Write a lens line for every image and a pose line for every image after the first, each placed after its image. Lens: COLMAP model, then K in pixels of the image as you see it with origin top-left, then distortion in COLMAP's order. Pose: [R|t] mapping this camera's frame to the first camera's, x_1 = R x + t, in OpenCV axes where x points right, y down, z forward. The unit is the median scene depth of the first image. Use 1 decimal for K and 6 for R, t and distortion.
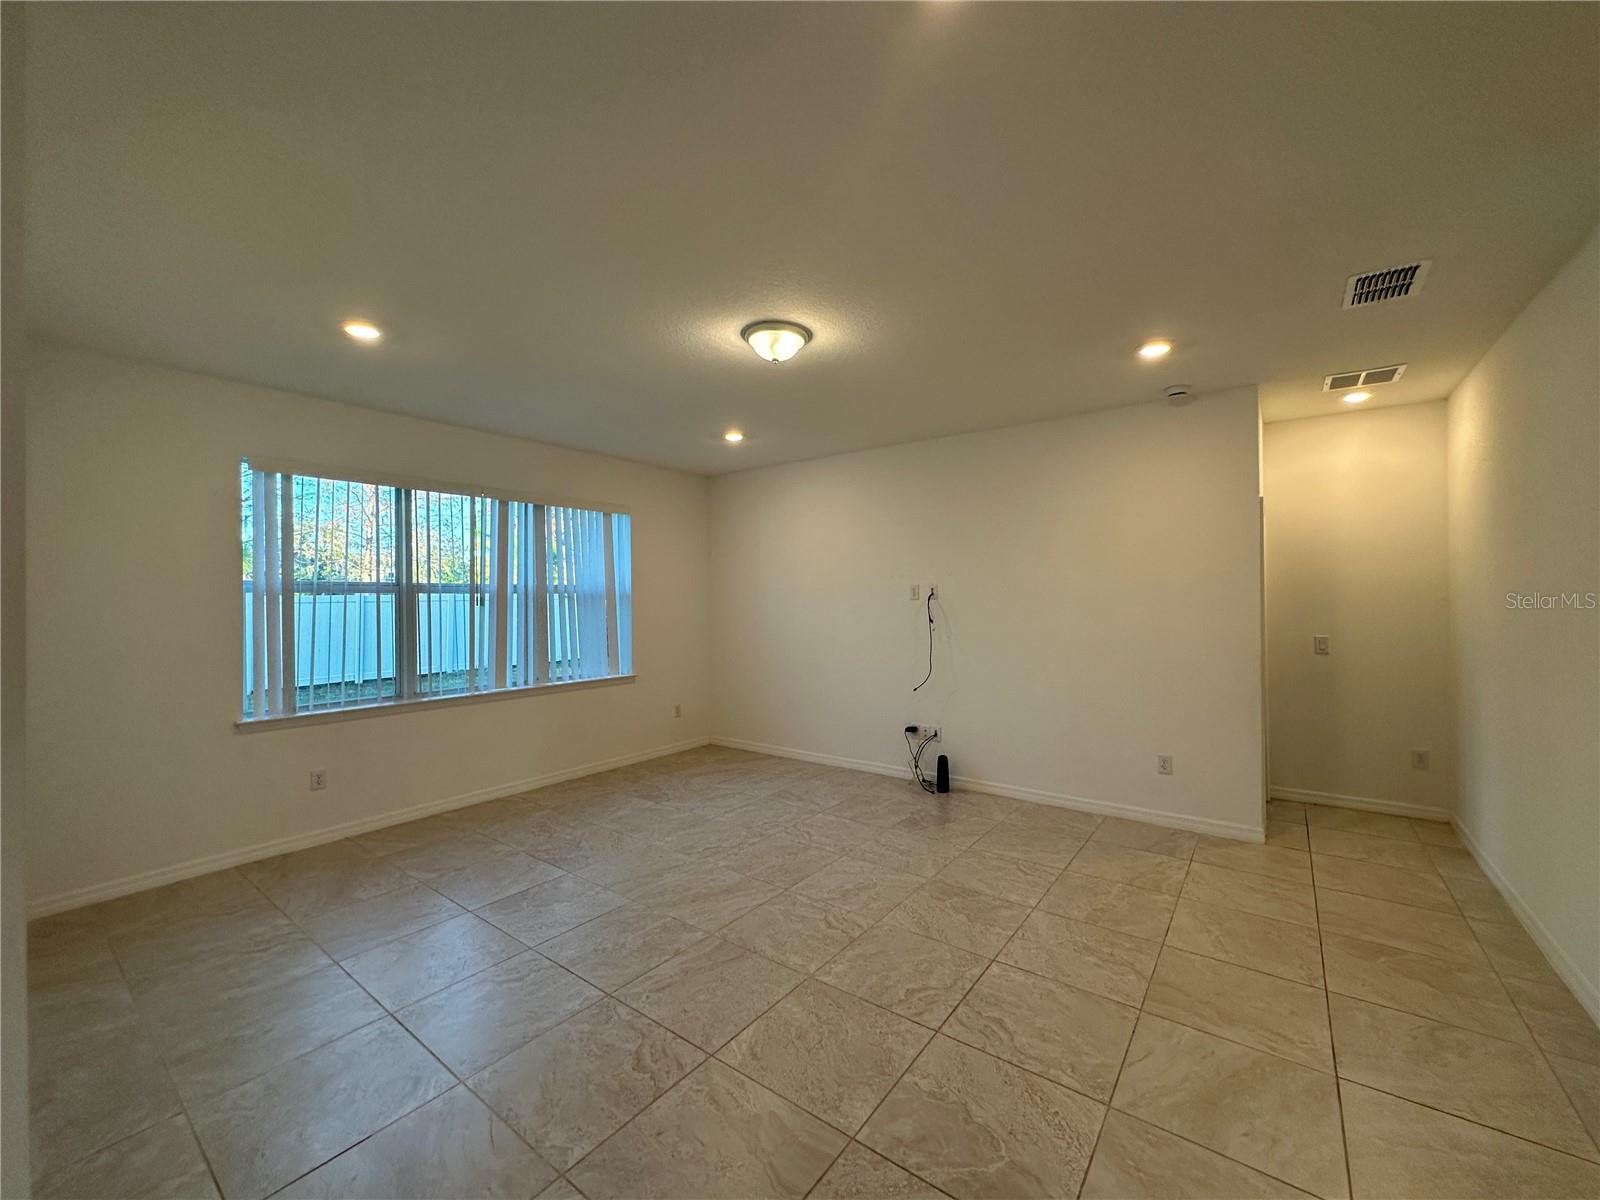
lens RADIAL K [[635.5, 0, 801.8], [0, 635.5, 597.1], [0, 0, 1]] dist [0.000109, 0.000133]
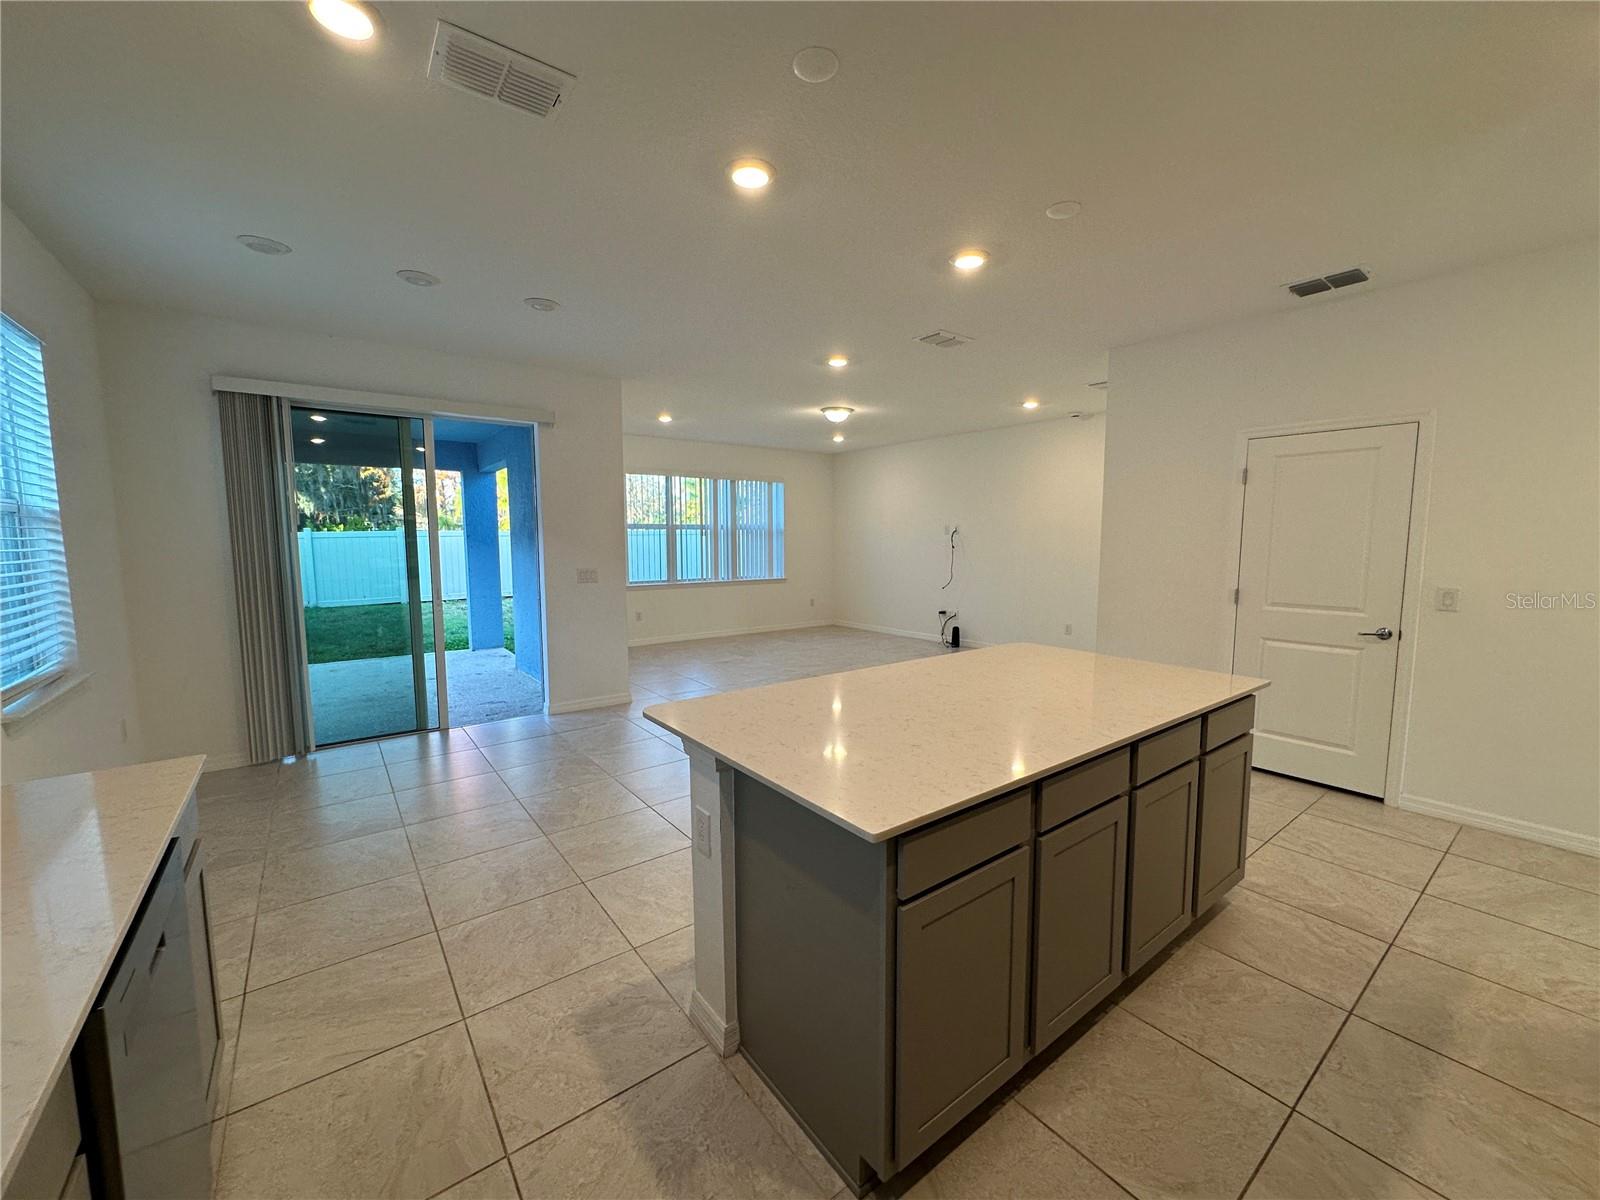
lens RADIAL K [[635.5, 0, 809.9], [0, 635.5, 595.8], [0, 0, 1]] dist [0.000109, 0.000133]
pose [[0.966433, 0.031012, -0.255040, 0.273742], [-0.005855, 0.995089, 0.098810, 0.001472], [0.256852, -0.093999, 0.961869, -0.723439]]
